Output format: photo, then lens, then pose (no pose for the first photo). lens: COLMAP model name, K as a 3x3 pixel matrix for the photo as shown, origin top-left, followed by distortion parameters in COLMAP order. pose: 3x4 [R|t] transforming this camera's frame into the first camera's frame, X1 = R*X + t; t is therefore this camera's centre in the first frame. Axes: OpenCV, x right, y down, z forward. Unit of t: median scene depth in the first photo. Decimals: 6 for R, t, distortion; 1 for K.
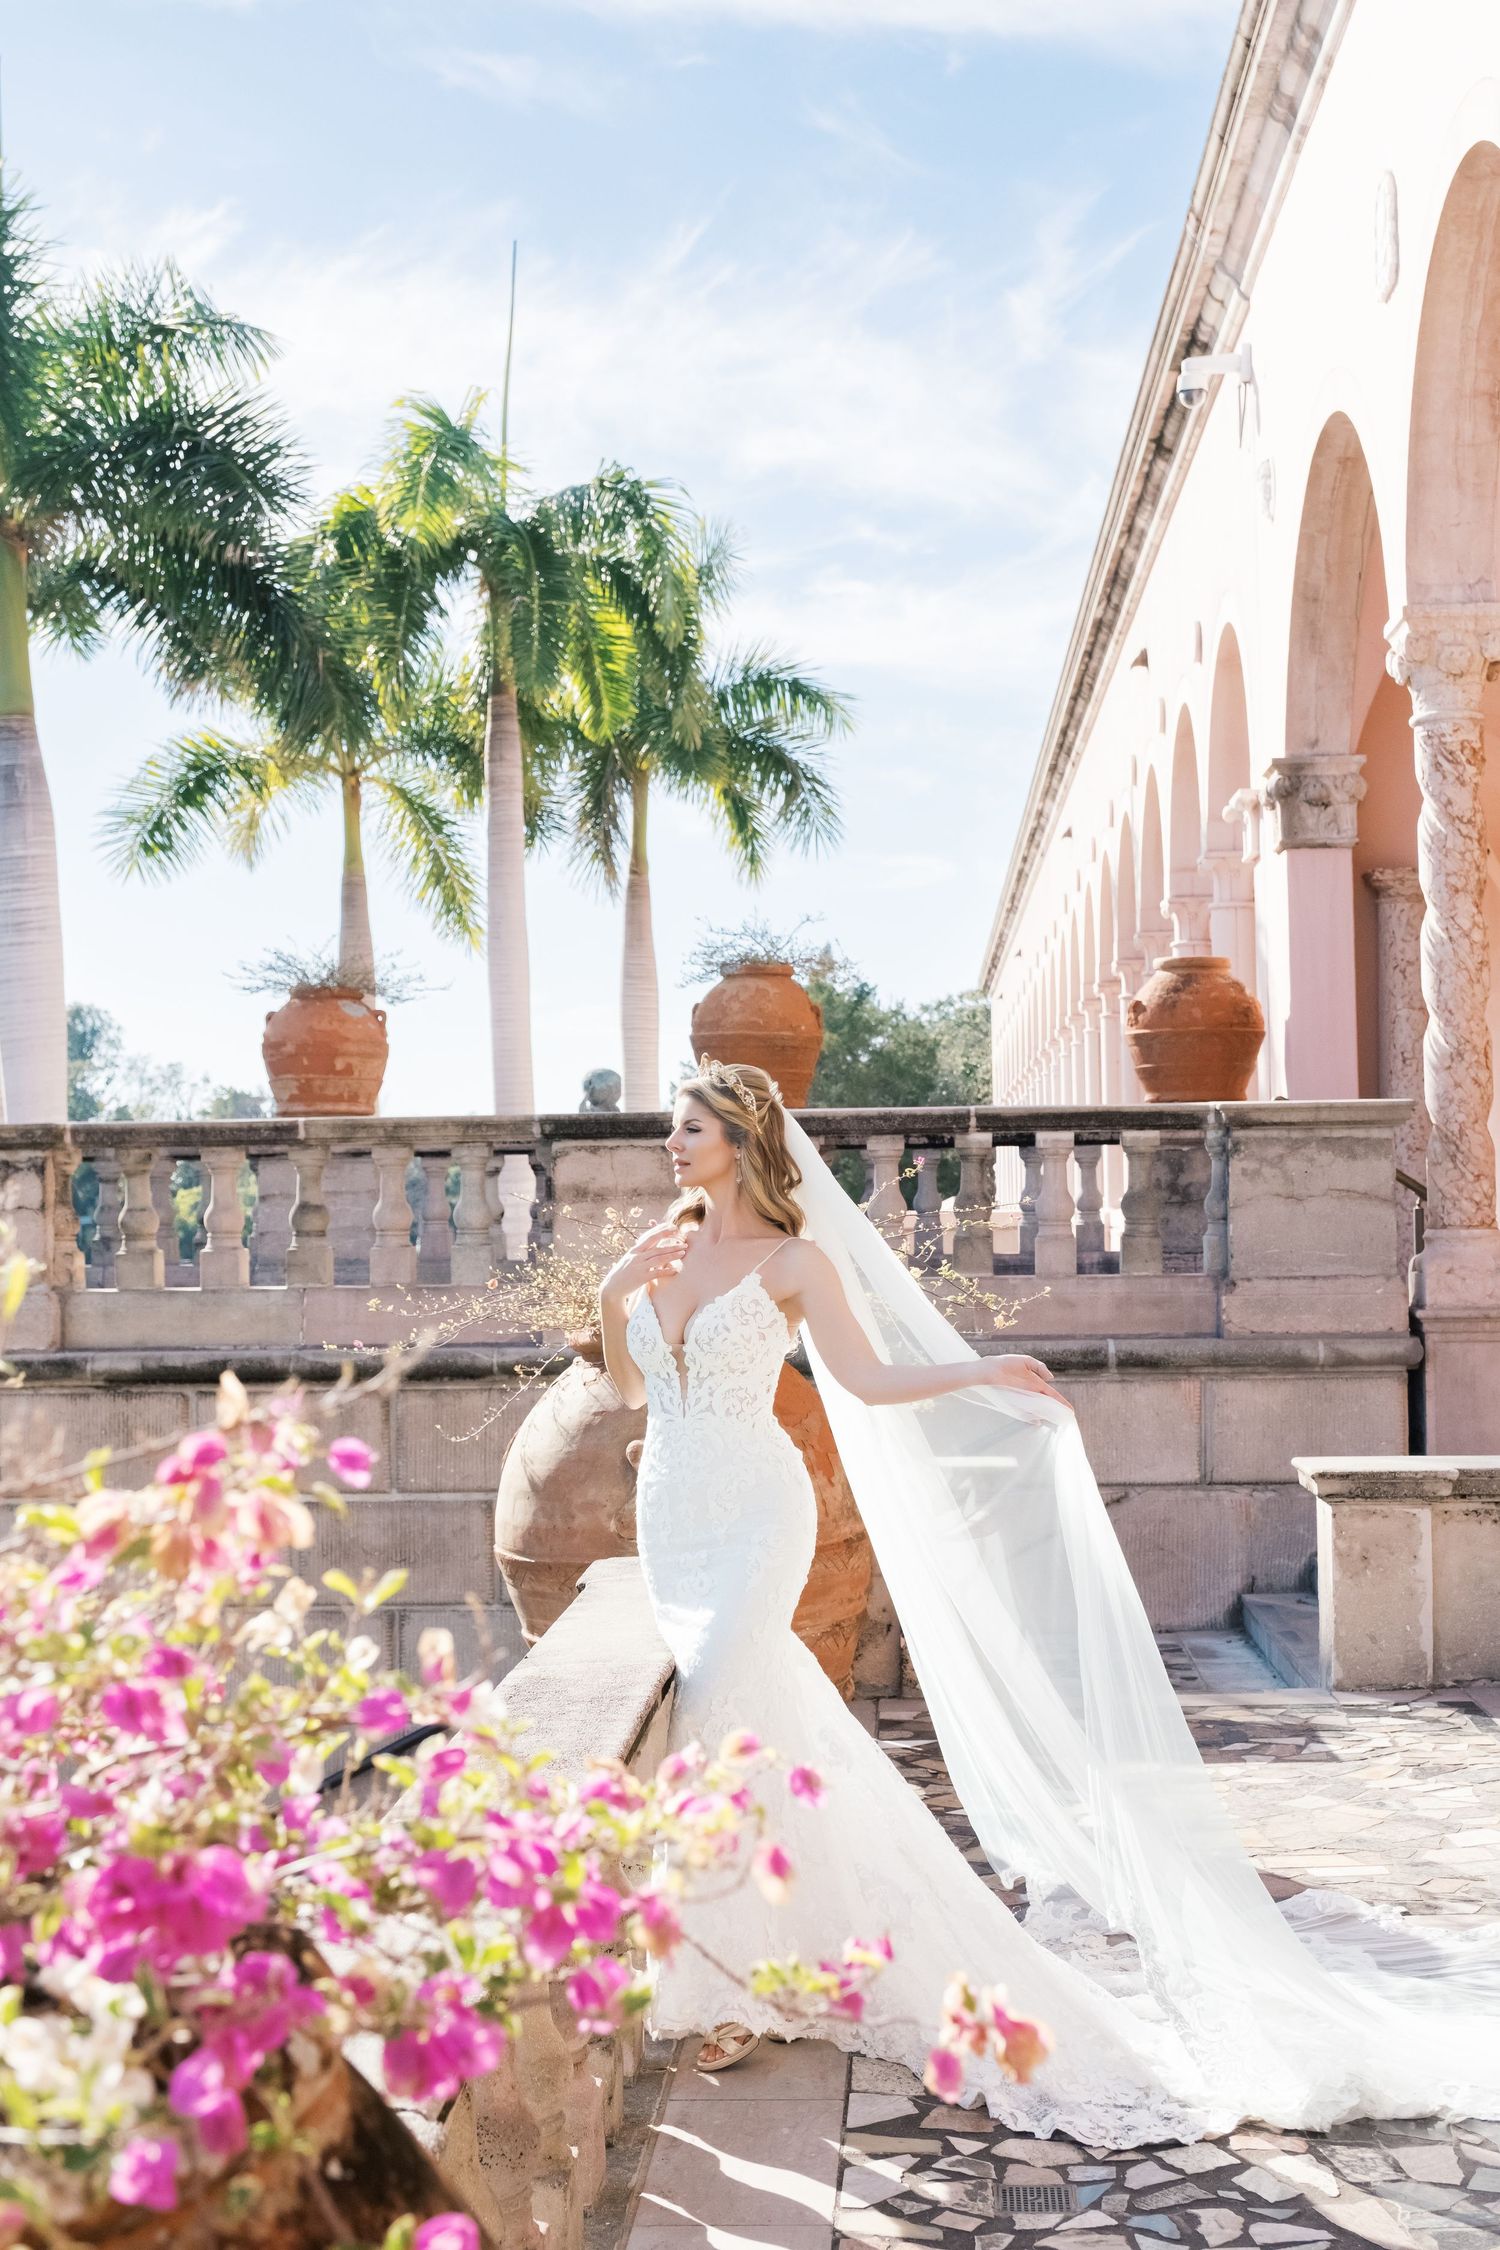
lens RADIAL K [[2936.9, 0, 749.8], [0, 2936.9, 1132.8], [0, 0, 1]] dist [0.070903, 0.000000]
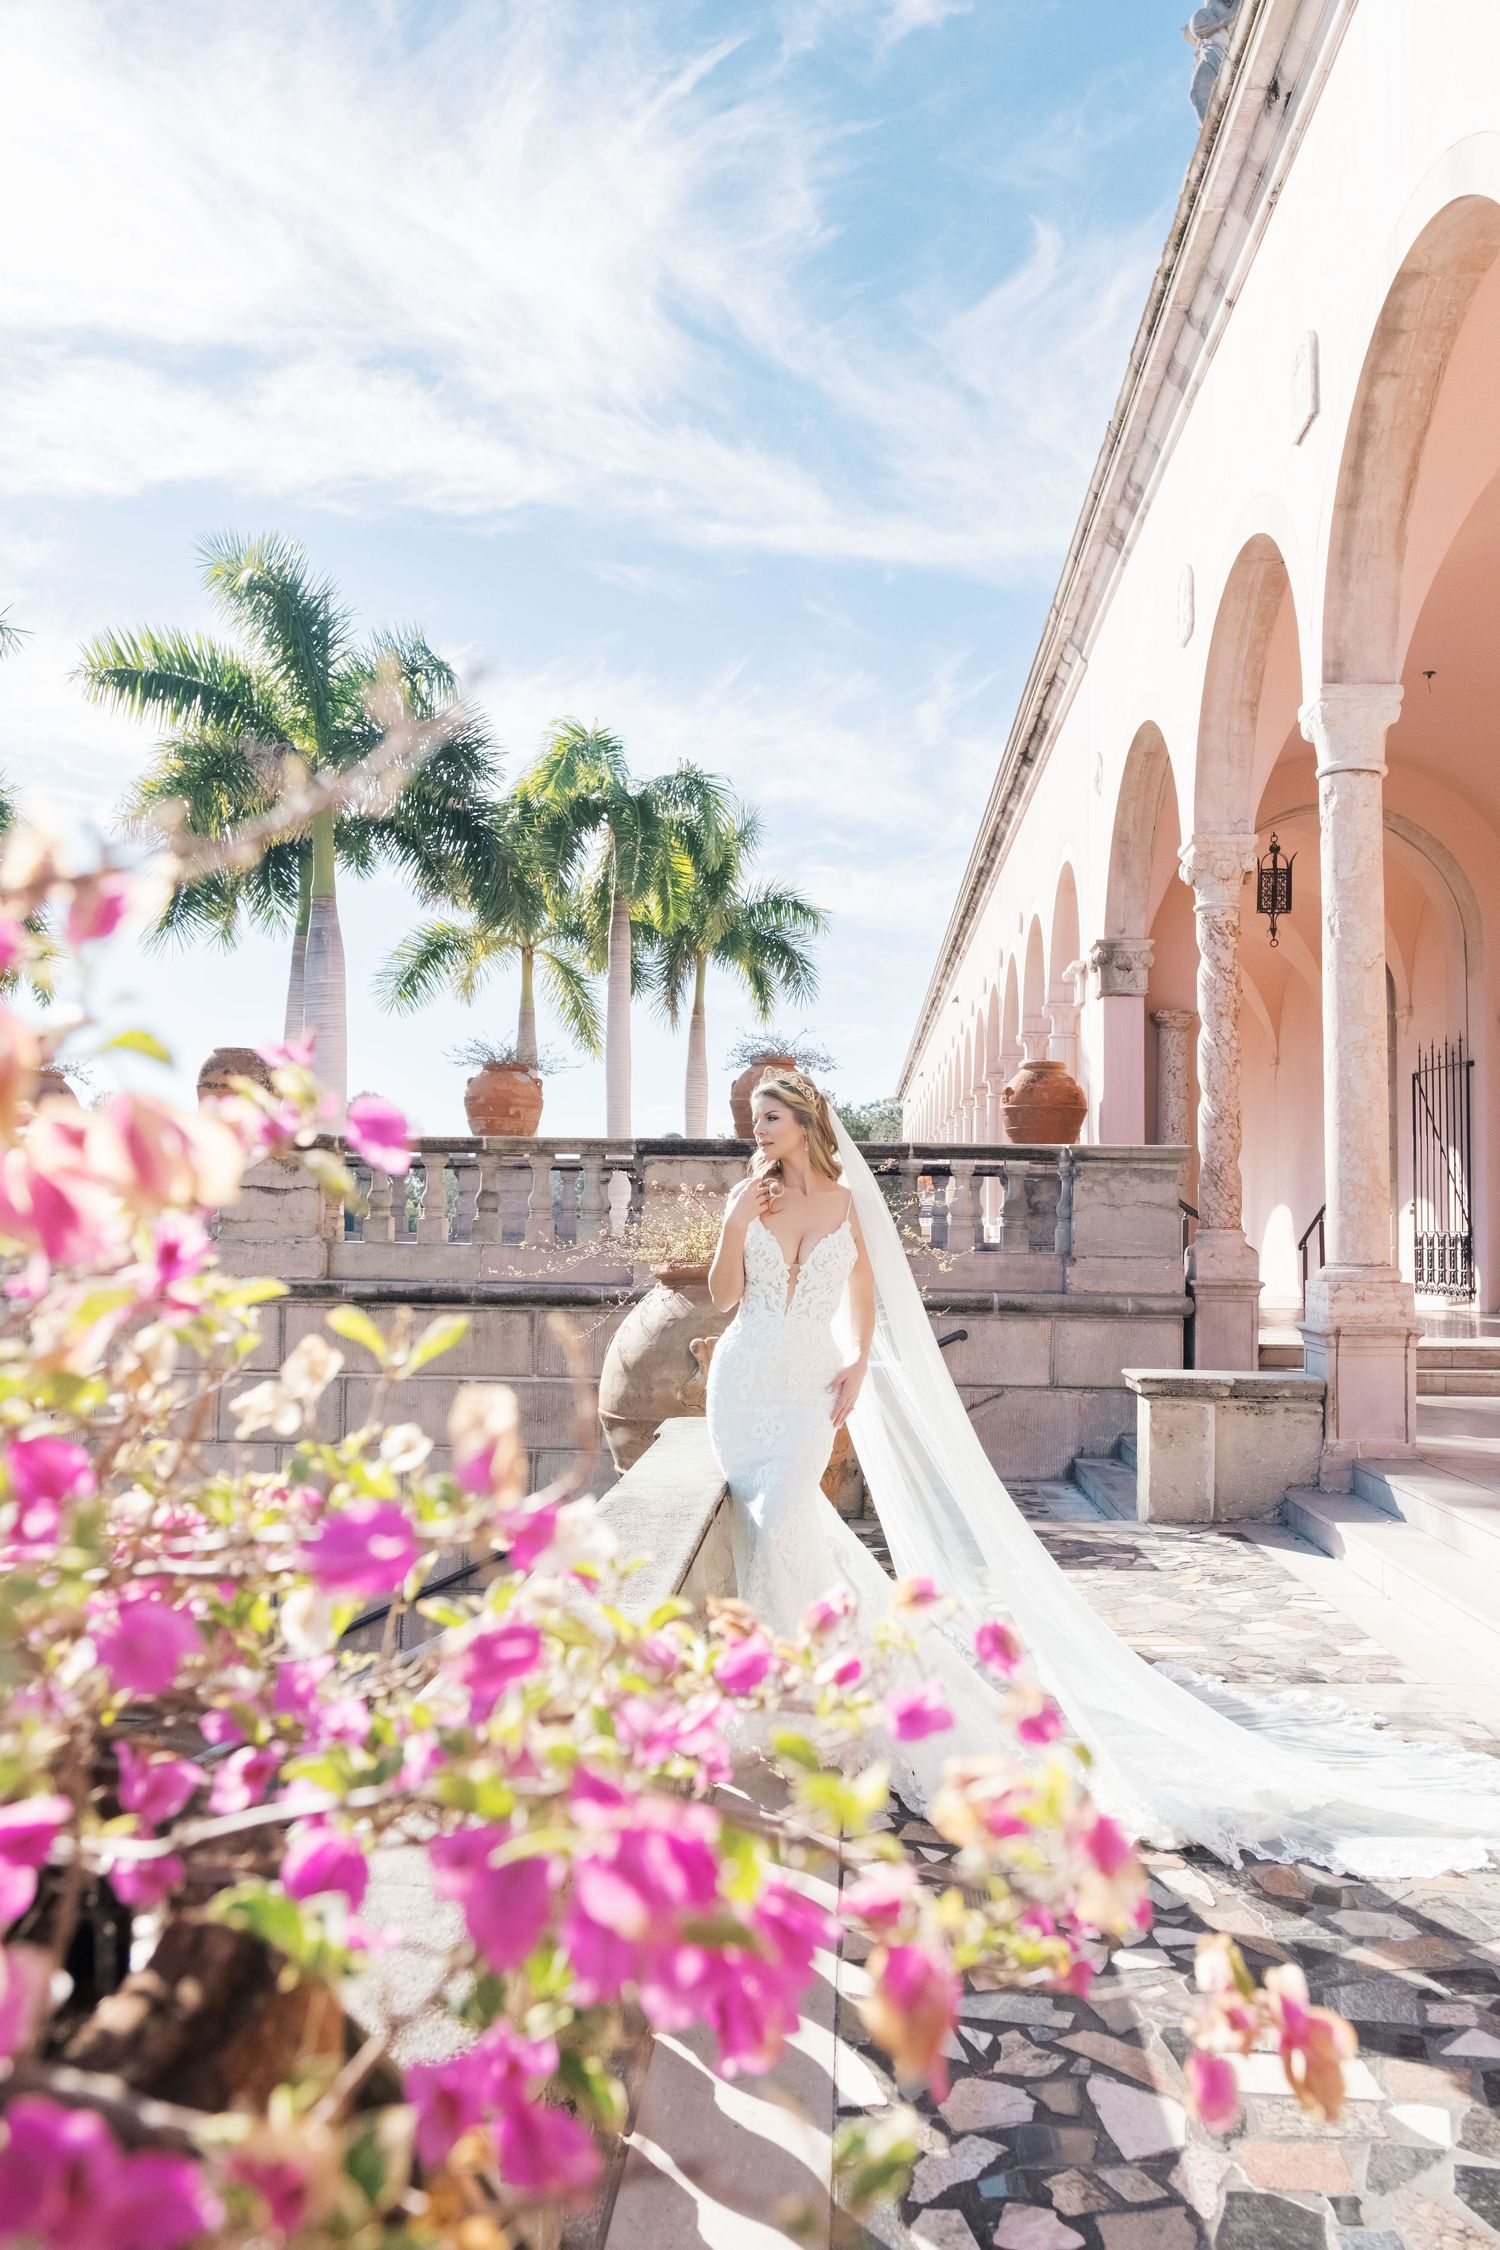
lens RADIAL K [[1721.6, 0, 758.8], [0, 1721.6, 1124.5], [0, 0, 1]] dist [0.023271, 0.004811]
pose [[0.999488, 0.031984, 0.000985, -0.006415], [-0.031934, 0.998945, -0.032997, 0.013585], [-0.002039, 0.032949, 0.999455, 0.072464]]
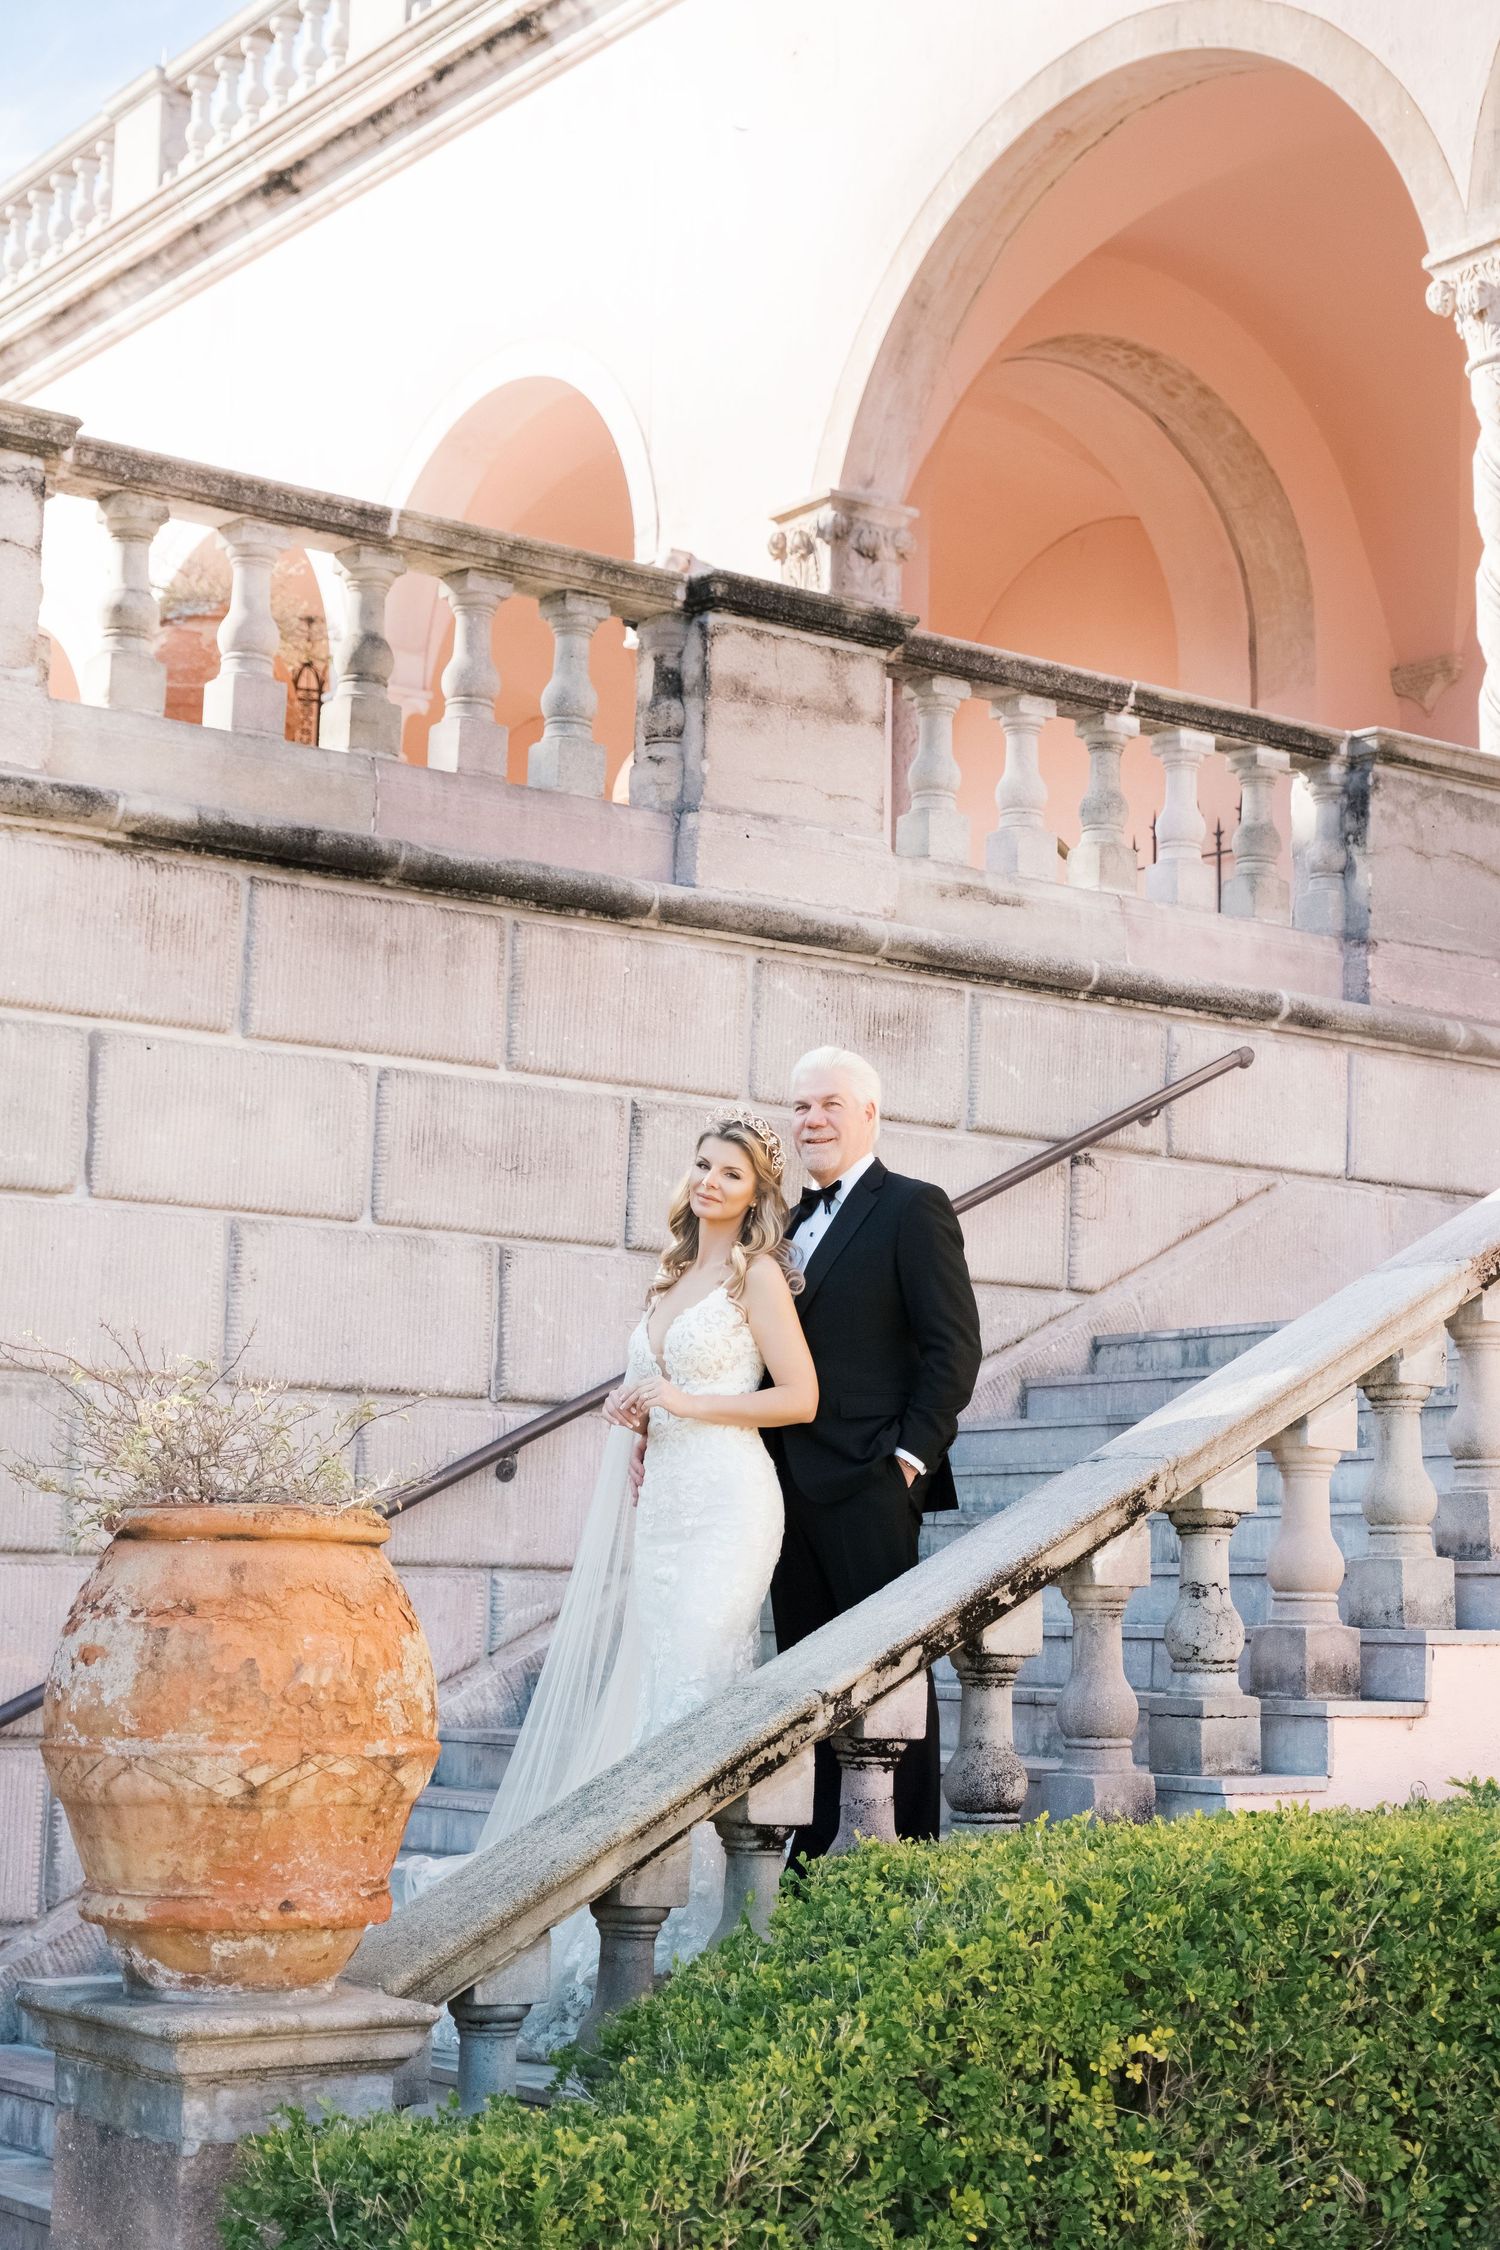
lens RADIAL K [[3641.9, 0, 820.1], [0, 3641.9, 1095.5], [0, 0, 1]] dist [0.047729, 0.000000]
pose [[0.758323, 0.125670, 0.639651, -0.550925], [-0.043972, 0.988868, -0.142150, 0.224415], [-0.650394, 0.079669, 0.755407, 0.301184]]
